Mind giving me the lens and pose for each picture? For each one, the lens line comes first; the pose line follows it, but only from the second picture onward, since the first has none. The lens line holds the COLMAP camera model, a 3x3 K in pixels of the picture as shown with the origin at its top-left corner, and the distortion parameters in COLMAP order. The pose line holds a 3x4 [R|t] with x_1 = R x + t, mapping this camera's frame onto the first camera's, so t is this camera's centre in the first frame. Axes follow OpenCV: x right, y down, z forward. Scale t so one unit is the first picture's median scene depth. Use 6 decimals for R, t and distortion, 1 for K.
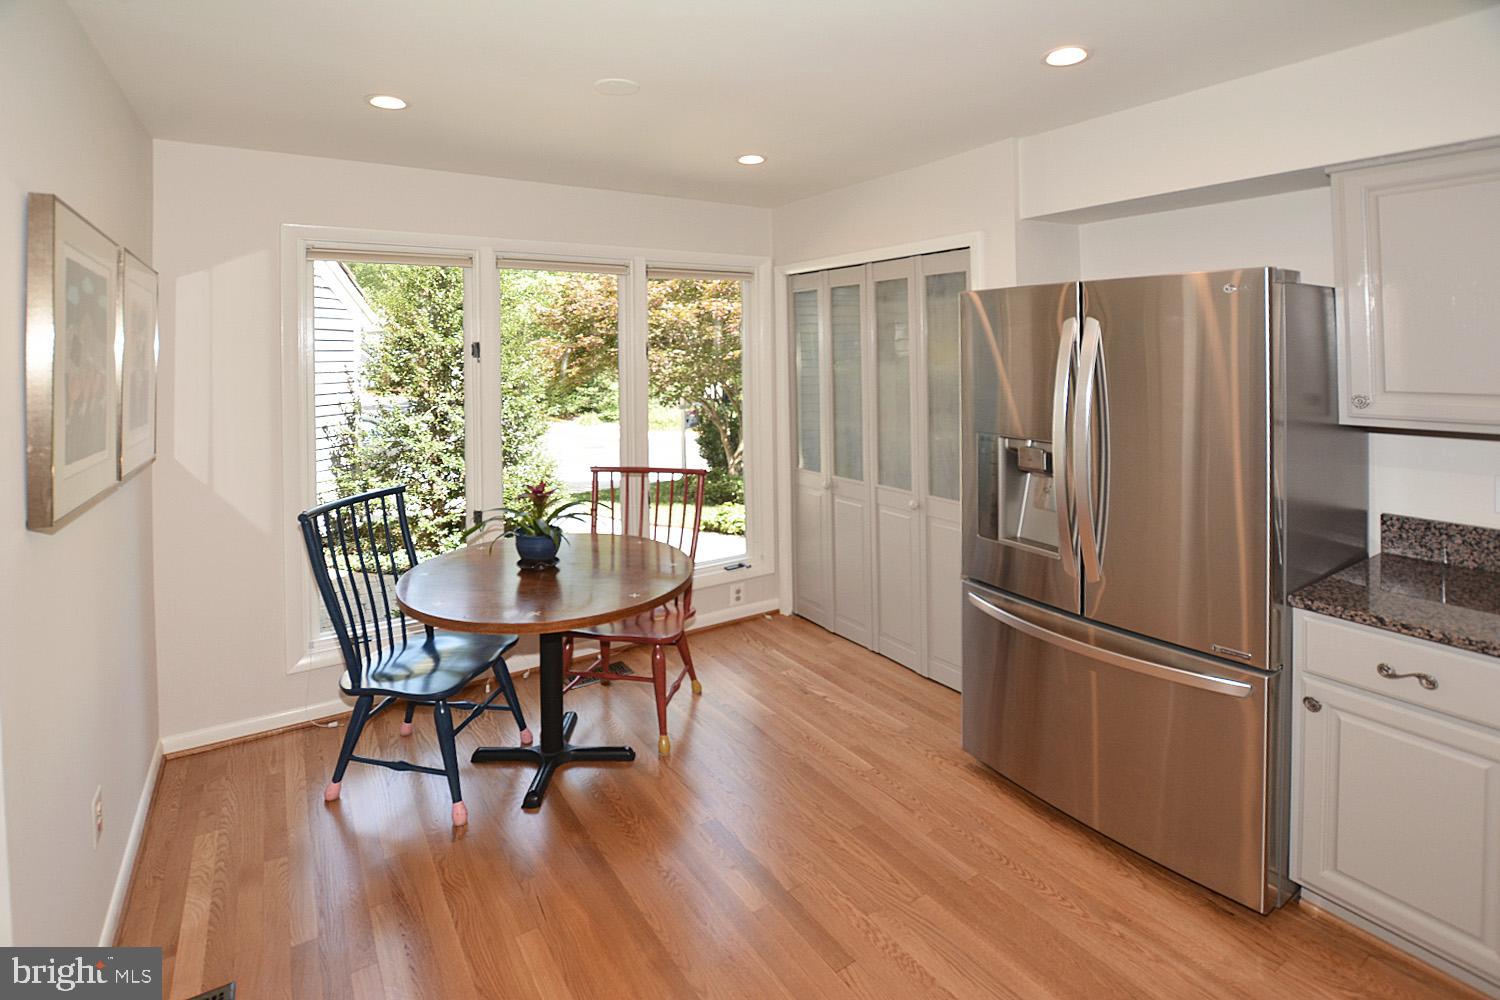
lens RADIAL K [[702.8, 0, 780.0], [0, 702.8, 341.1], [0, 0, 1]] dist [-0.041691, -0.001215]
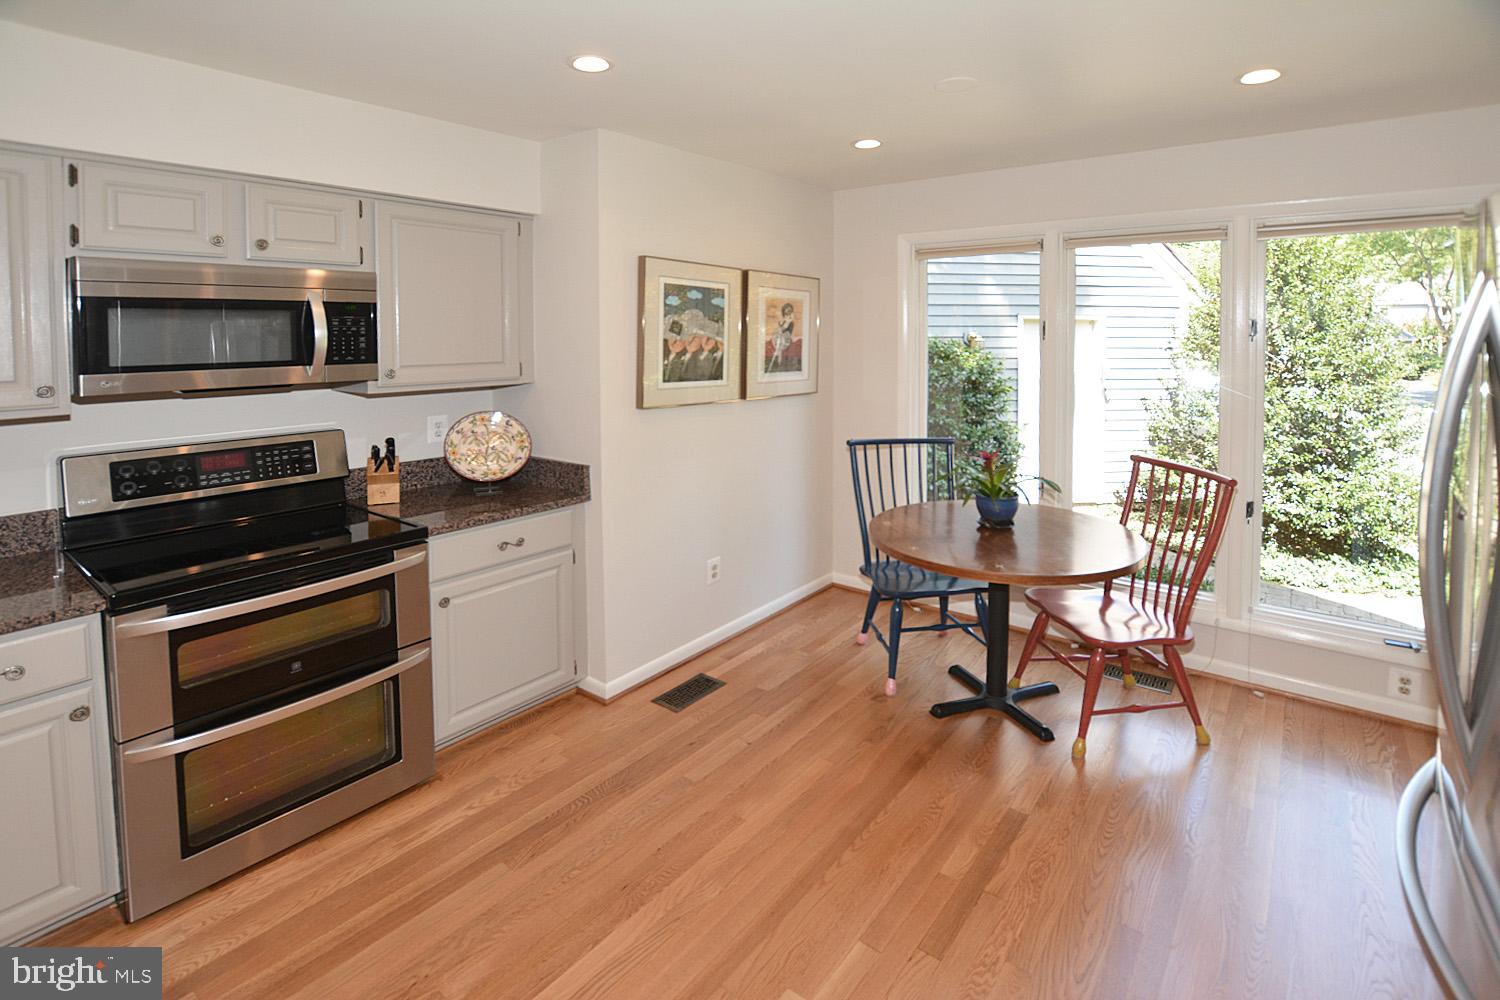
lens RADIAL K [[758.9, 0, 781.1], [0, 758.9, 347.3], [0, 0, 1]] dist [-0.036072, 0.003862]
pose [[0.311343, 0.032889, -0.949728, 0.425269], [0.007785, 0.999279, 0.037157, -0.002071], [0.950266, -0.018962, 0.310862, 0.197217]]
